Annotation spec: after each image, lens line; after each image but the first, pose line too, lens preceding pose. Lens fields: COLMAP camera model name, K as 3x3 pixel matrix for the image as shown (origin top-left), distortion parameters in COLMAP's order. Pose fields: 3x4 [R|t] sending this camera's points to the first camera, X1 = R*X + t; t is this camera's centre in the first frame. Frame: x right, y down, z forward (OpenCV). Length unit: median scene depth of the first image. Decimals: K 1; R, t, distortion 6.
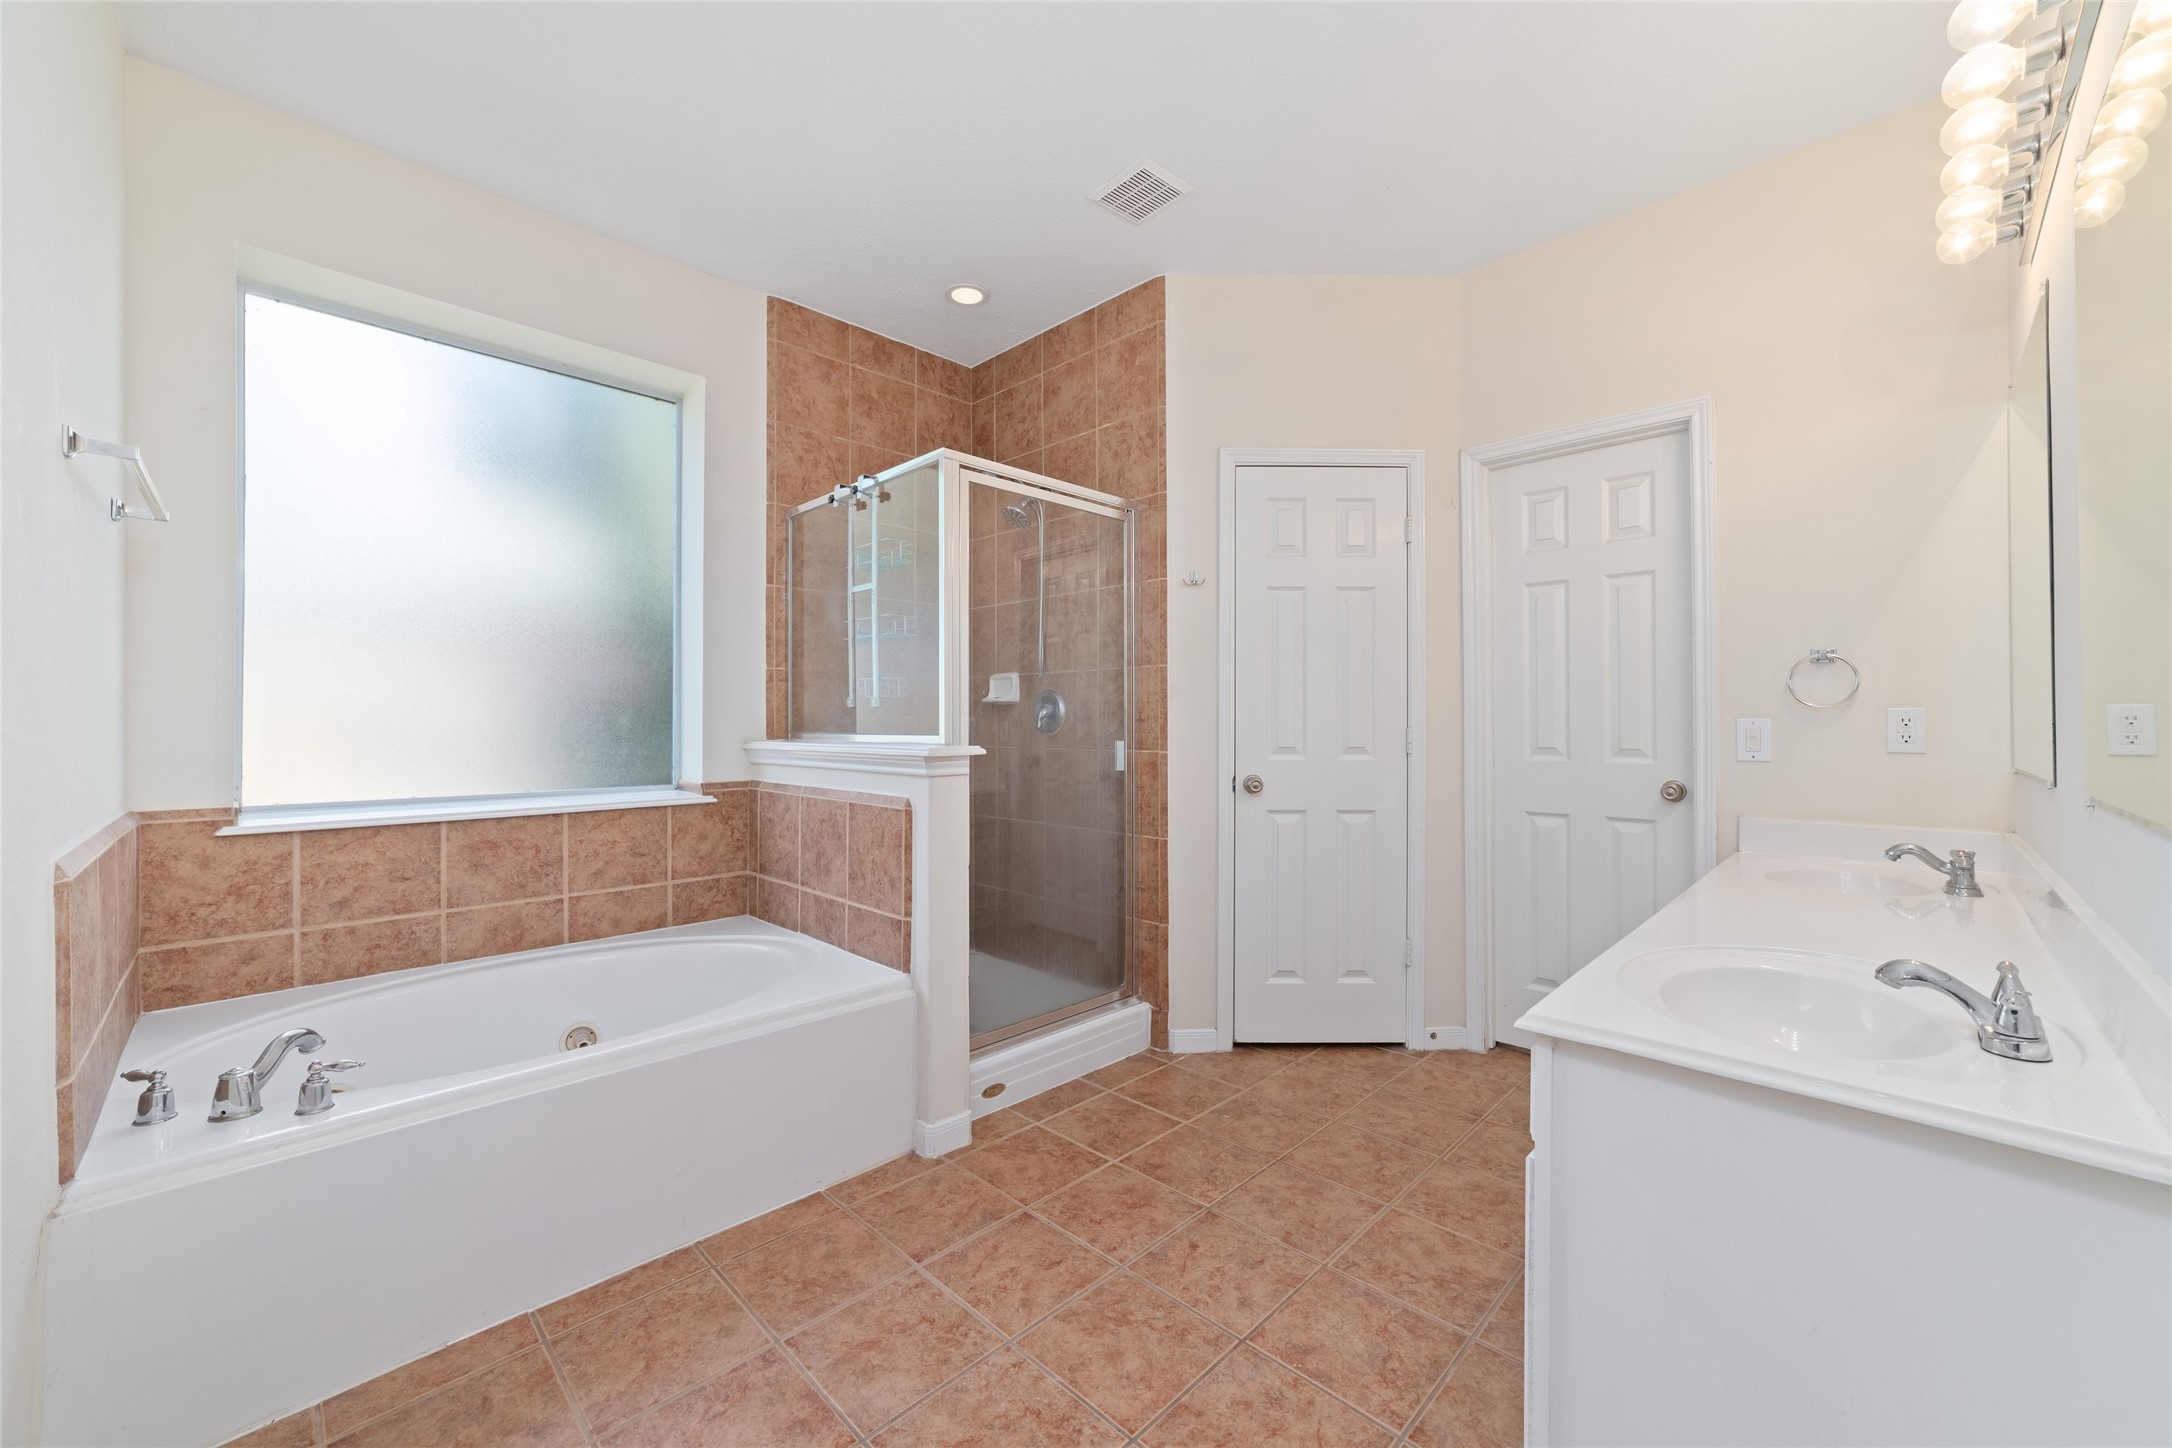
lens RADIAL K [[834.3, 0, 1090.1], [0, 834.3, 720.1], [0, 0, 1]] dist [-0.021896, 0.009051]
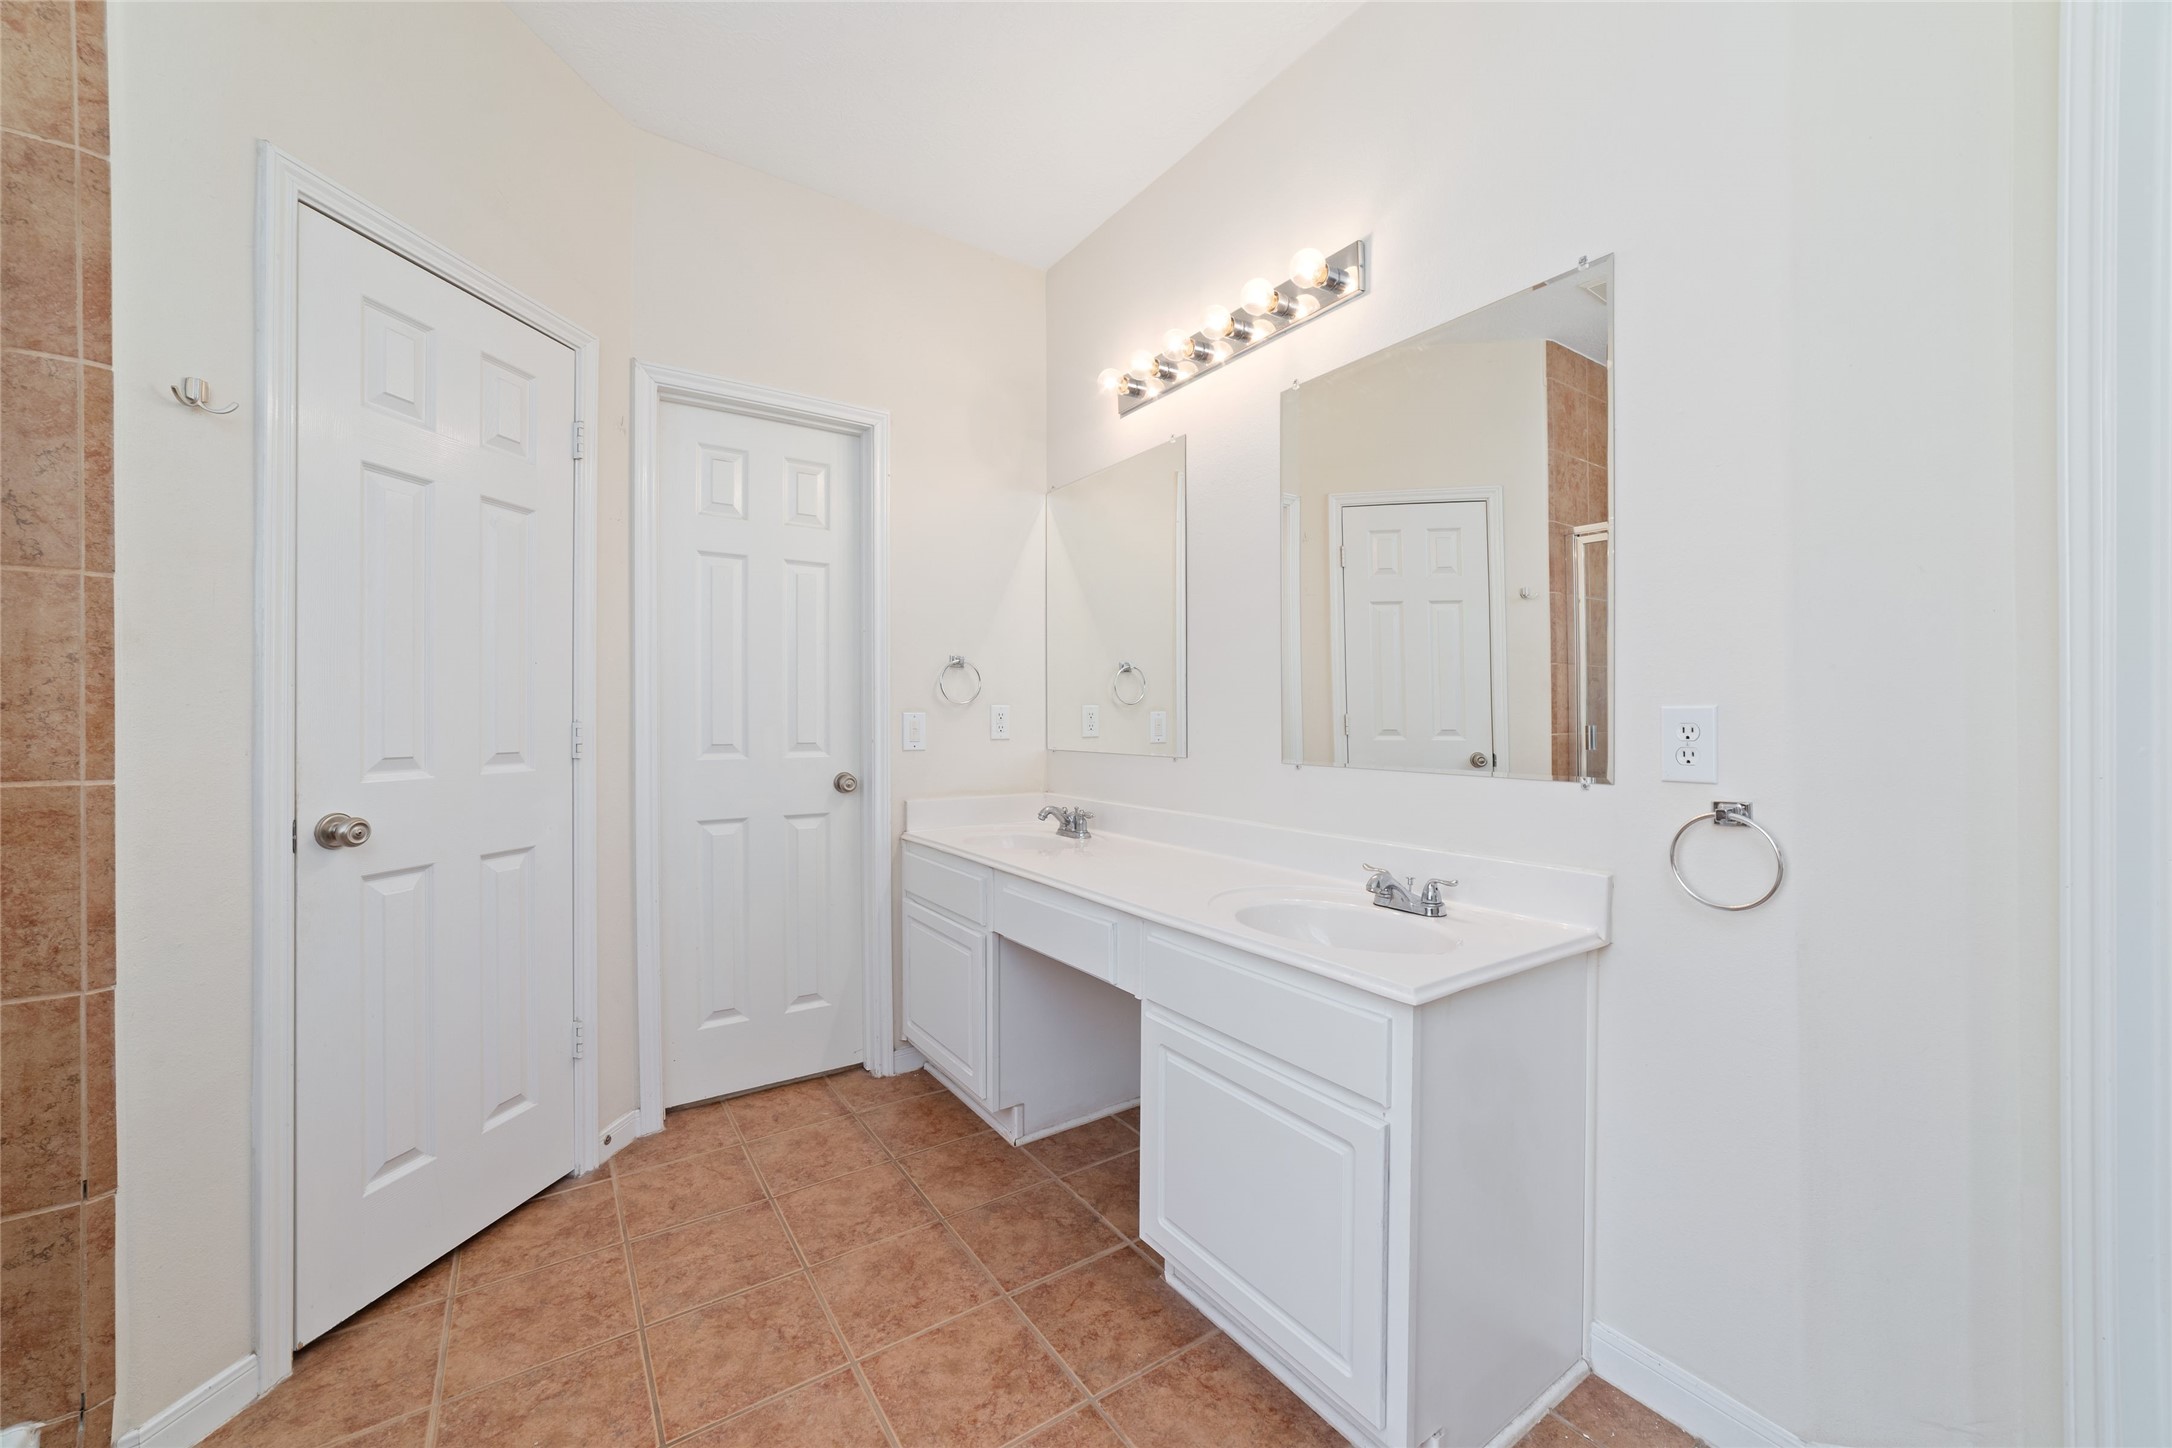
lens RADIAL K [[834.3, 0, 1090.1], [0, 834.3, 720.1], [0, 0, 1]] dist [-0.021896, 0.009051]
pose [[0.194922, -0.002803, 0.980815, -0.229853], [-0.007304, 0.999964, 0.004310, 0.001465], [-0.980792, -0.008004, 0.194894, 0.457372]]
